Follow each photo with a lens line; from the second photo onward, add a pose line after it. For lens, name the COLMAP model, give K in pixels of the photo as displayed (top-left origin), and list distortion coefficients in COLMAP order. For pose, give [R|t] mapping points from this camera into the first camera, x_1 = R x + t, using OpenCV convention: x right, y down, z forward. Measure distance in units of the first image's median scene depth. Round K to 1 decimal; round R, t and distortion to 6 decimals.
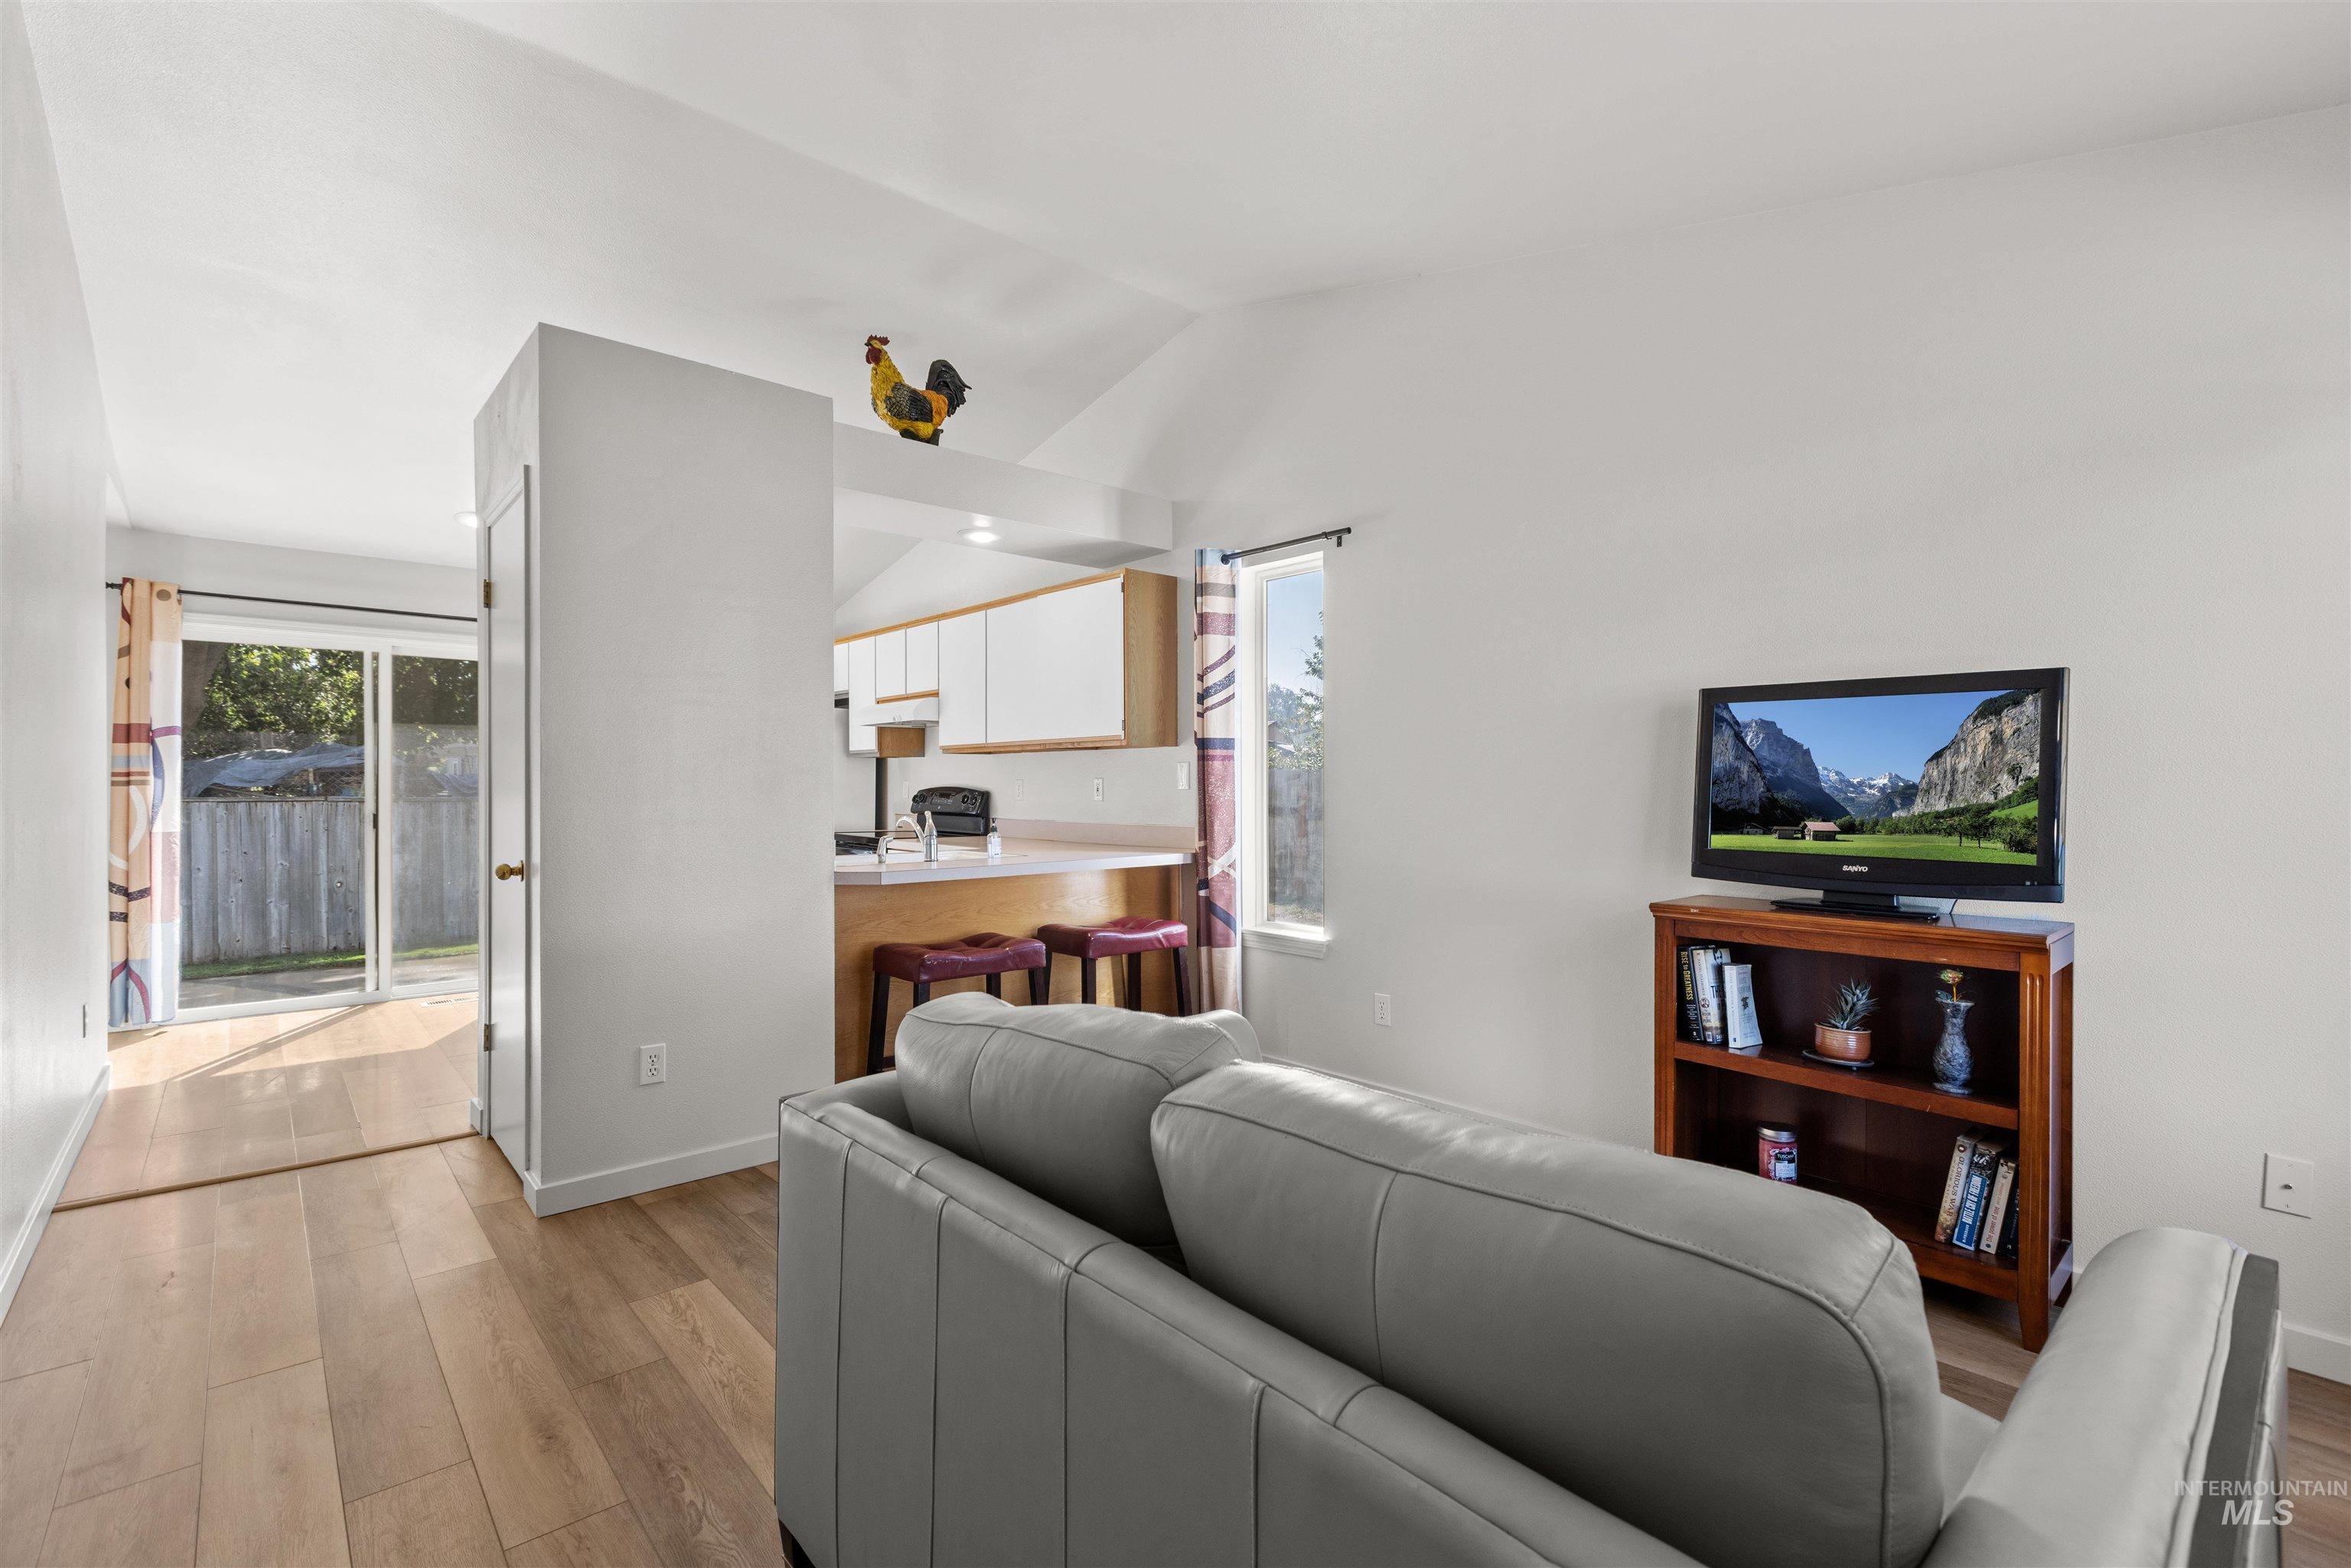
lens RADIAL K [[1024.9, 0, 1135.2], [0, 1024.9, 787.2], [0, 0, 1]] dist [0.000566, 0.000471]
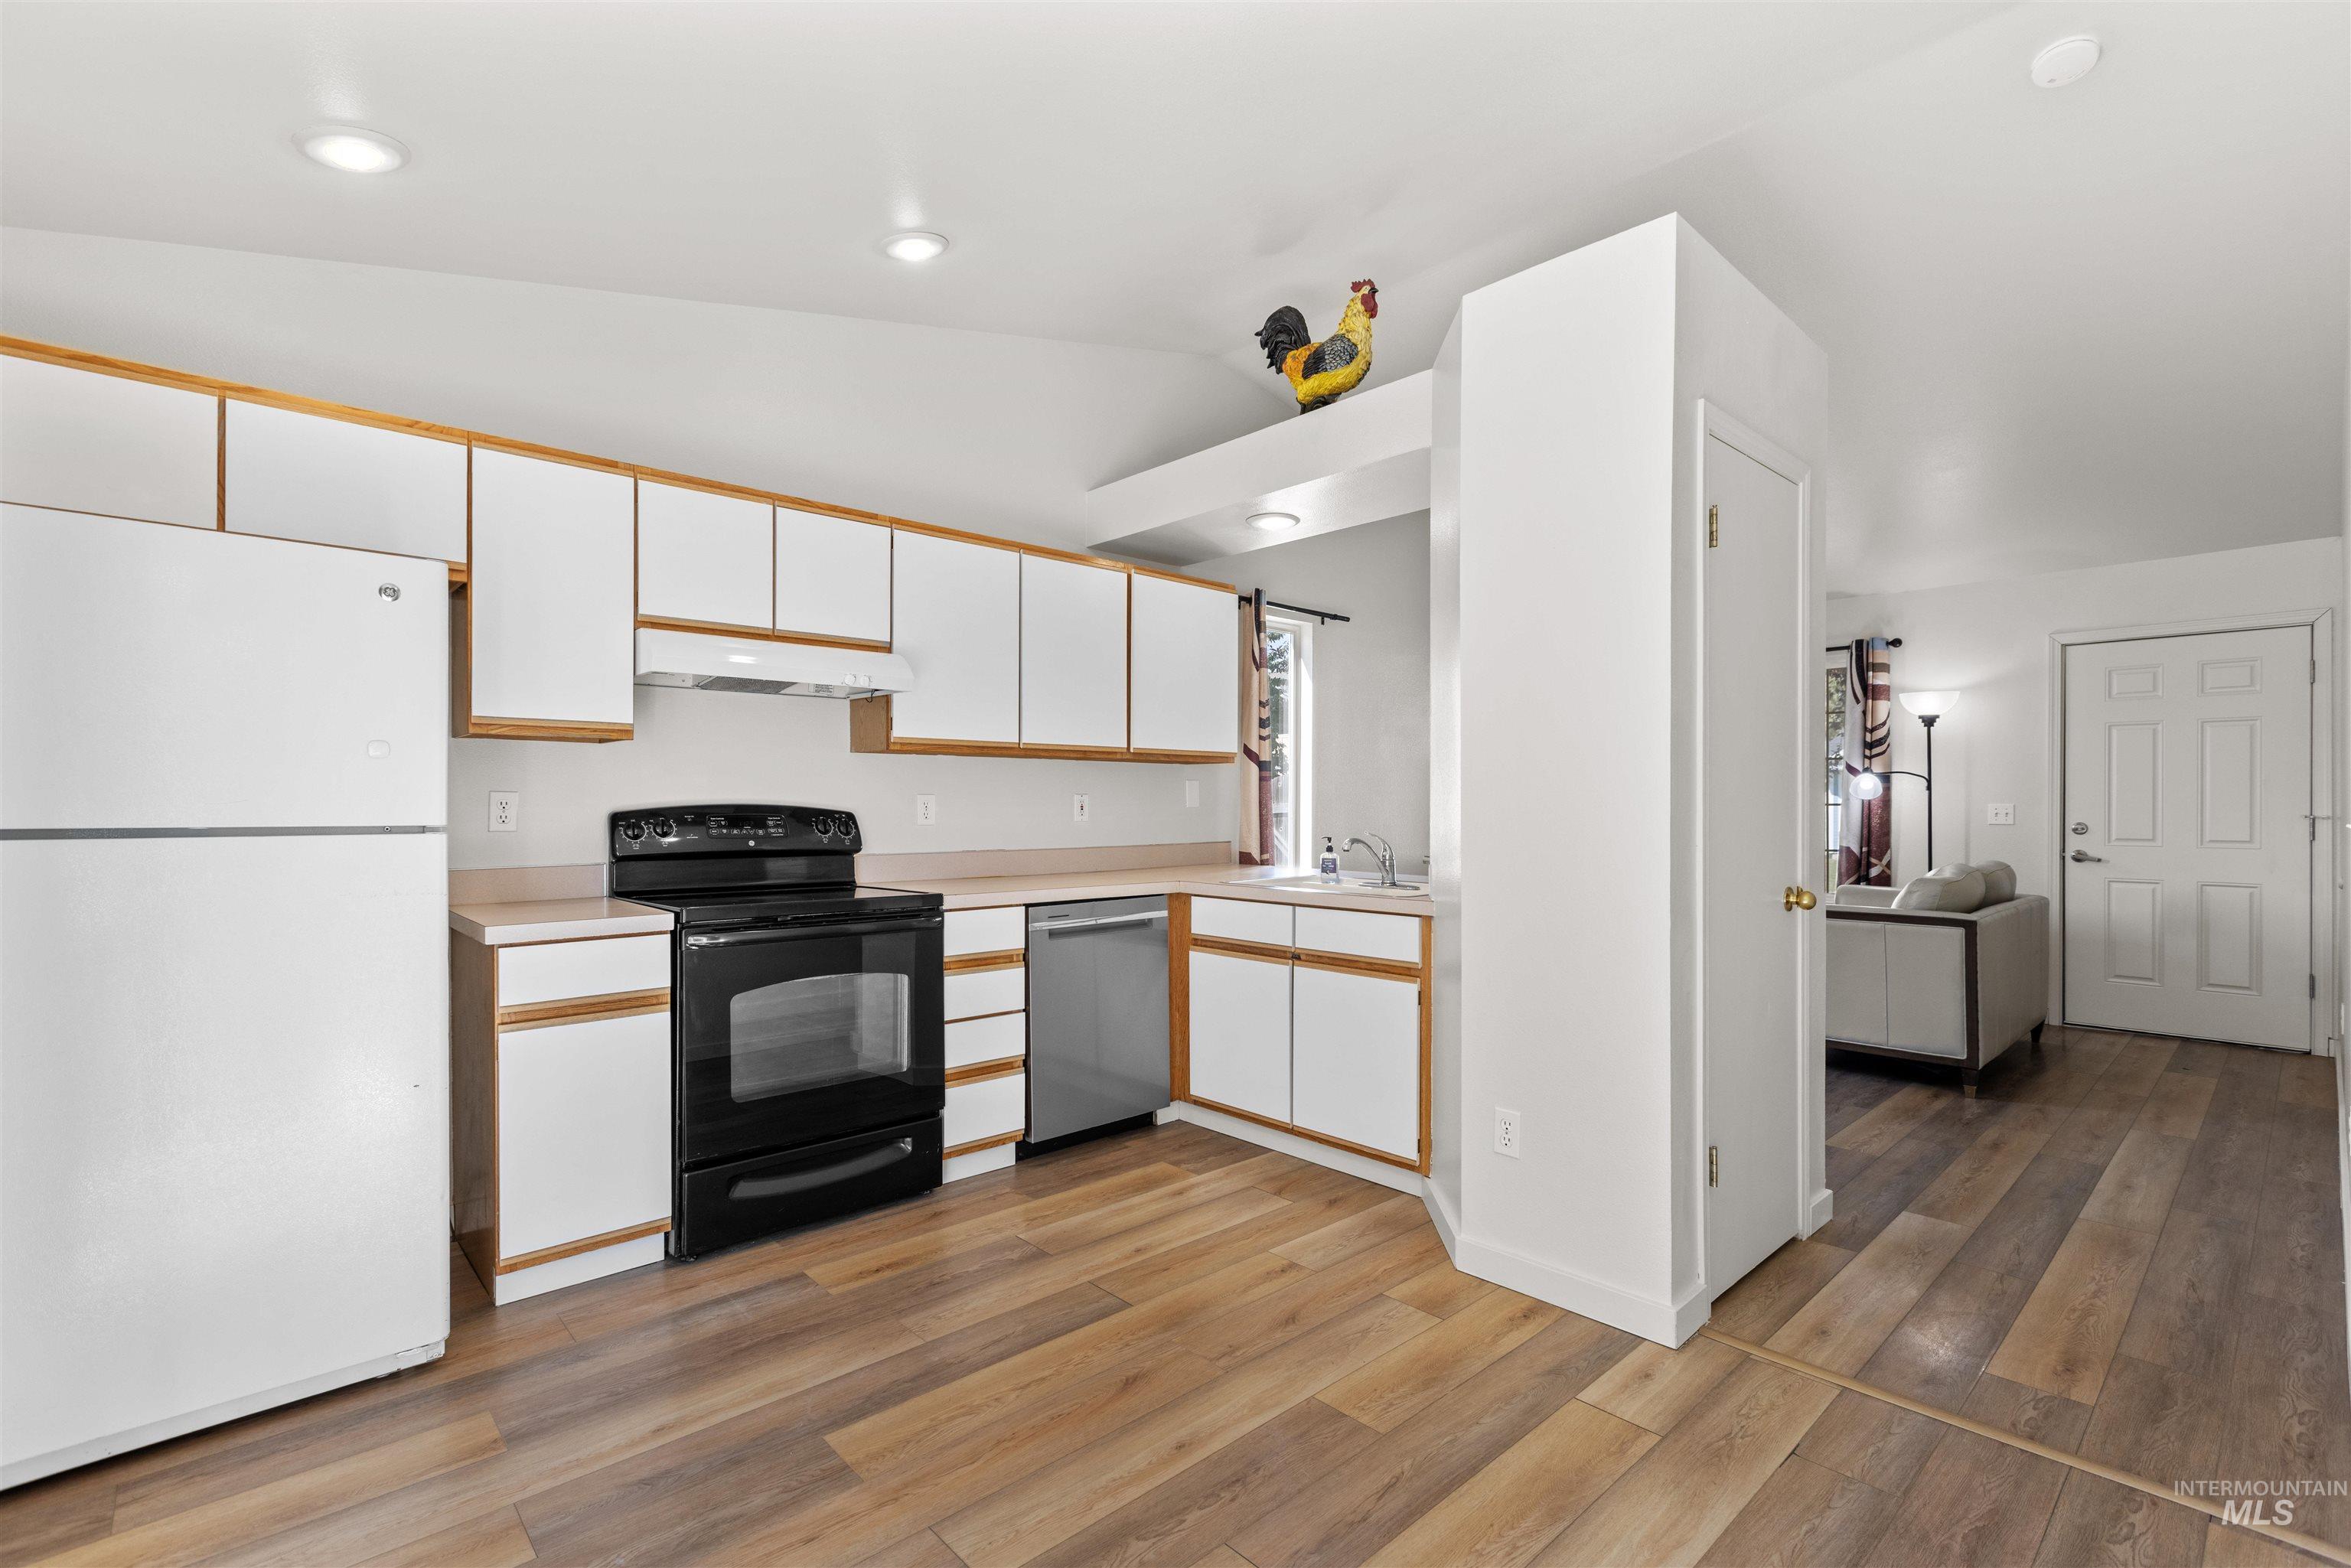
lens RADIAL K [[1079.4, 0, 1184.8], [0, 1079.4, 793.0], [0, 0, 1]] dist [-0.001077, -0.000075]
pose [[-0.042076, 0.010157, 0.999063, -1.098485], [-0.001651, 0.999946, -0.010235, -0.000730], [-0.999113, -0.002080, -0.042057, 1.130604]]
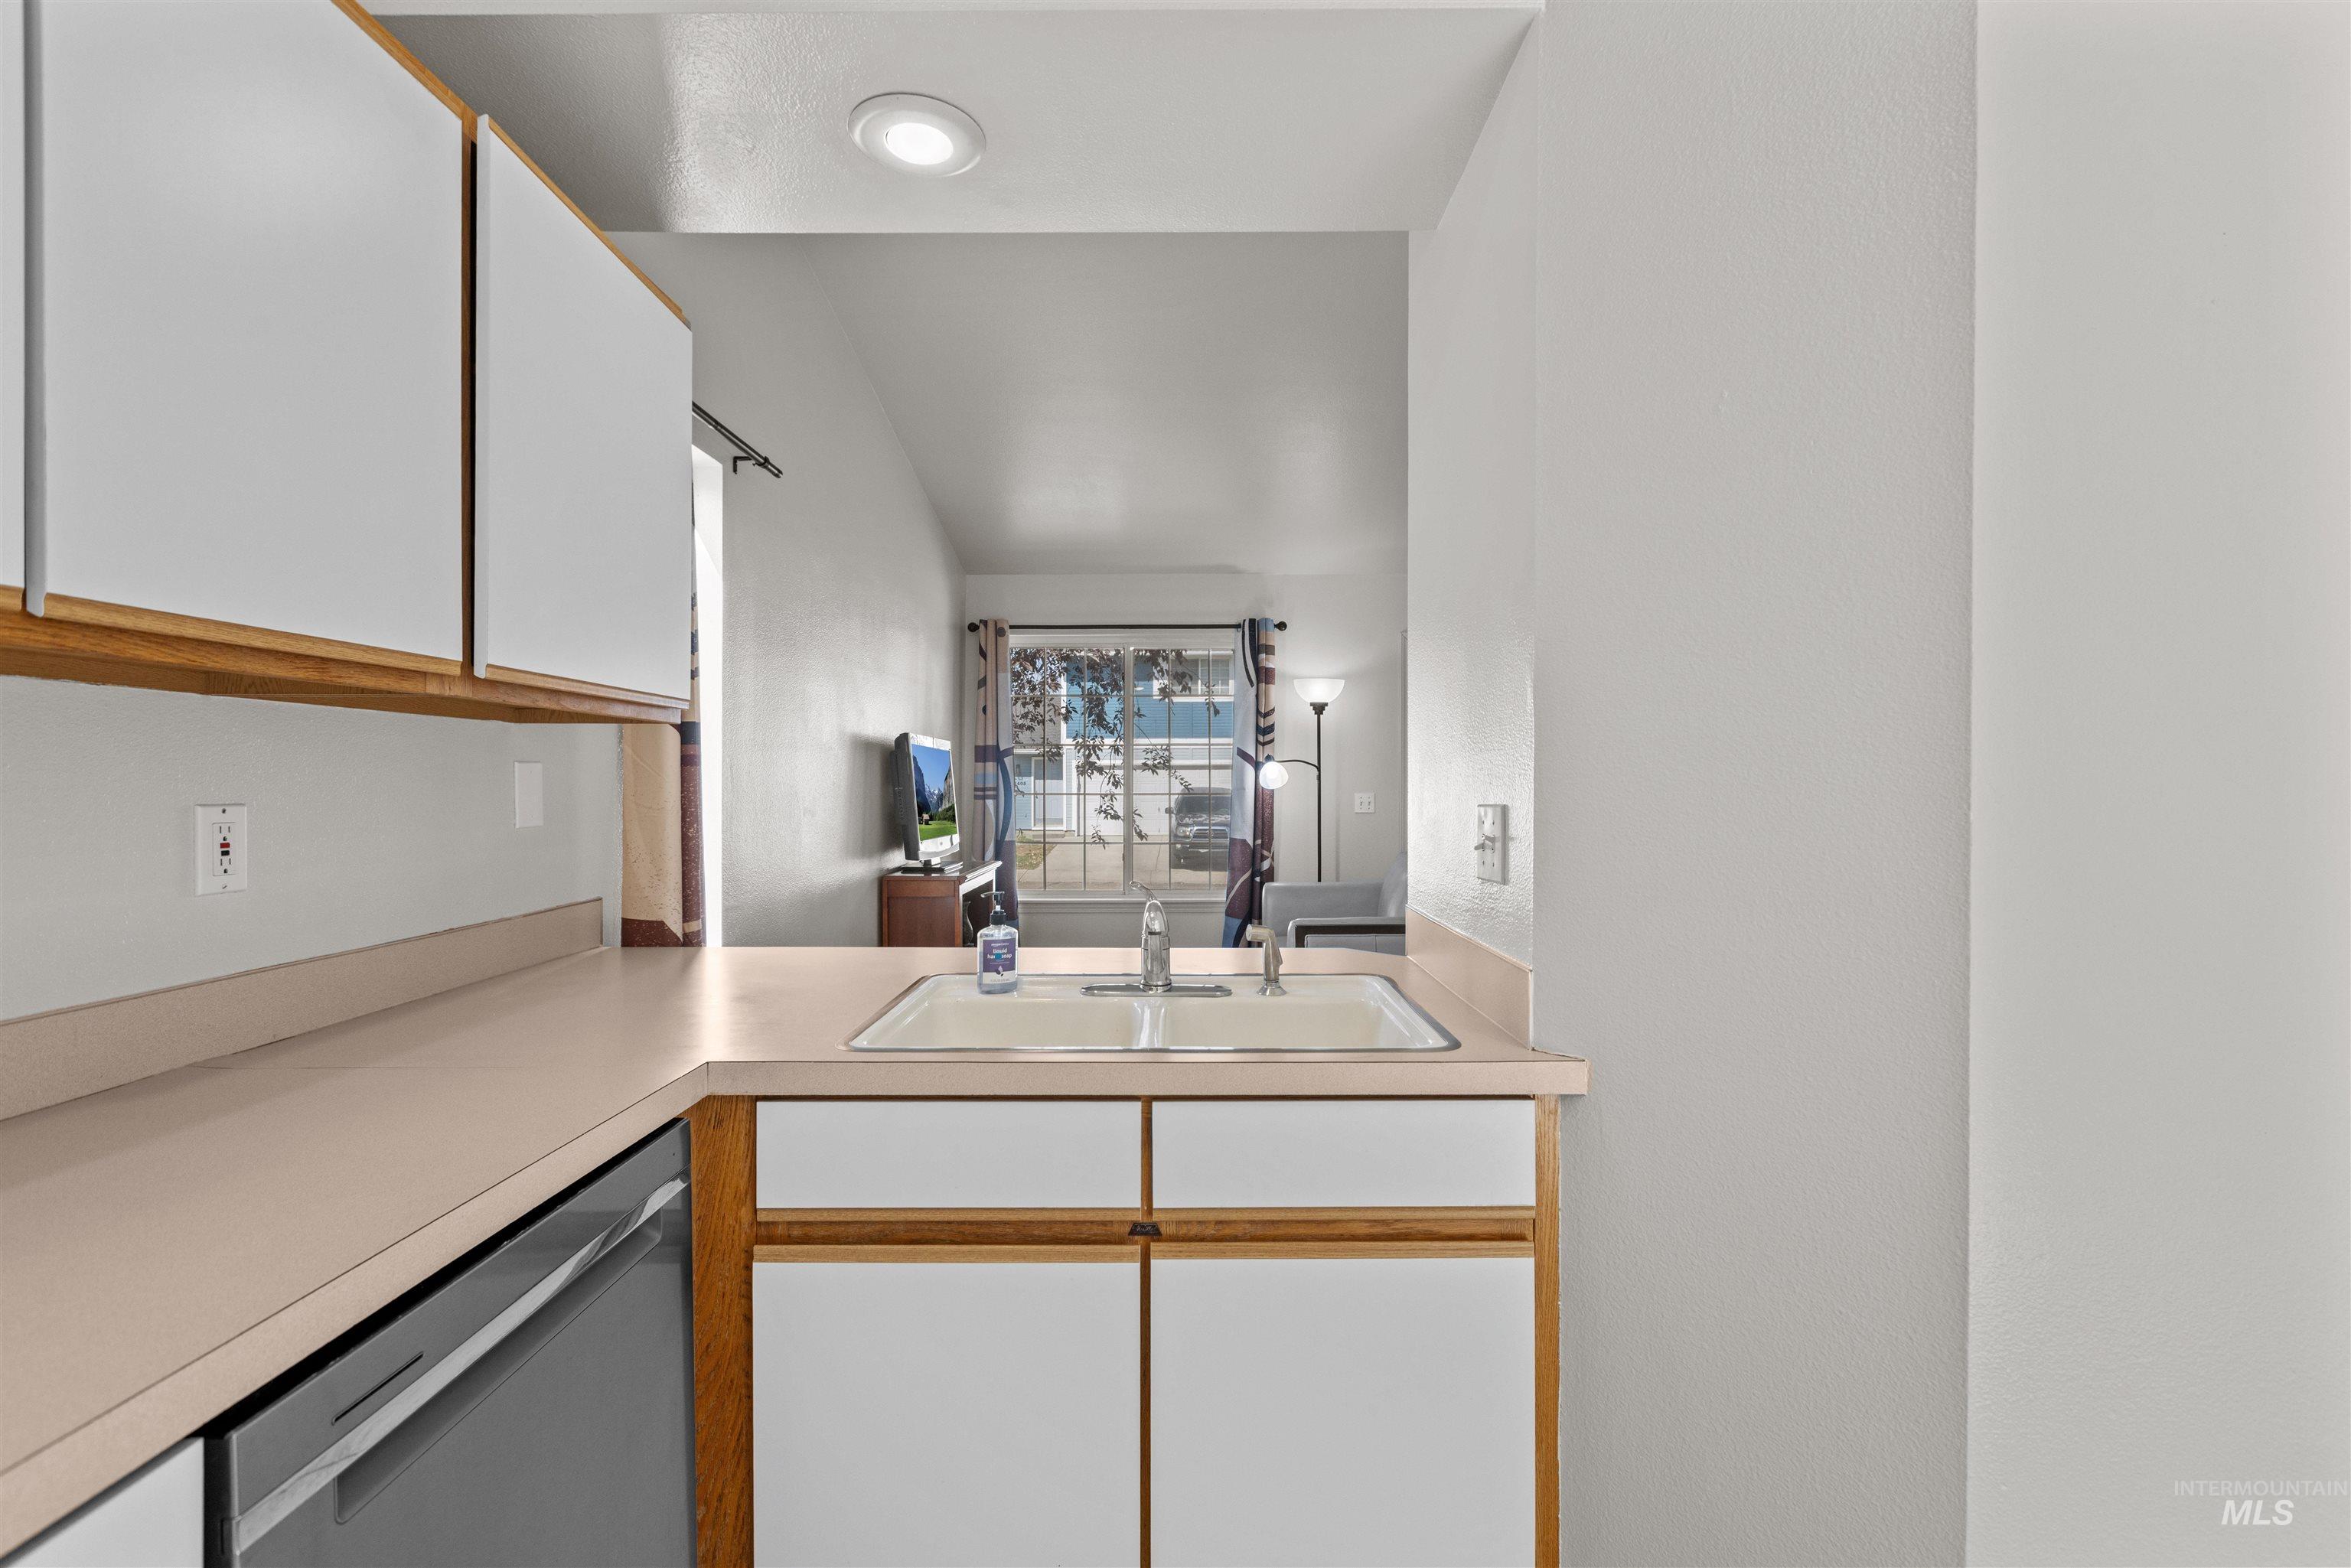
lens RADIAL K [[1051.9, 0, 1177.4], [0, 1051.9, 782.5], [0, 0, 1]] dist [0.000164, -0.000077]
pose [[-0.765248, 0.002497, 0.643731, -0.458856], [0.003189, 0.999995, -0.000089, -0.016380], [-0.643728, 0.001985, -0.765252, 1.245417]]
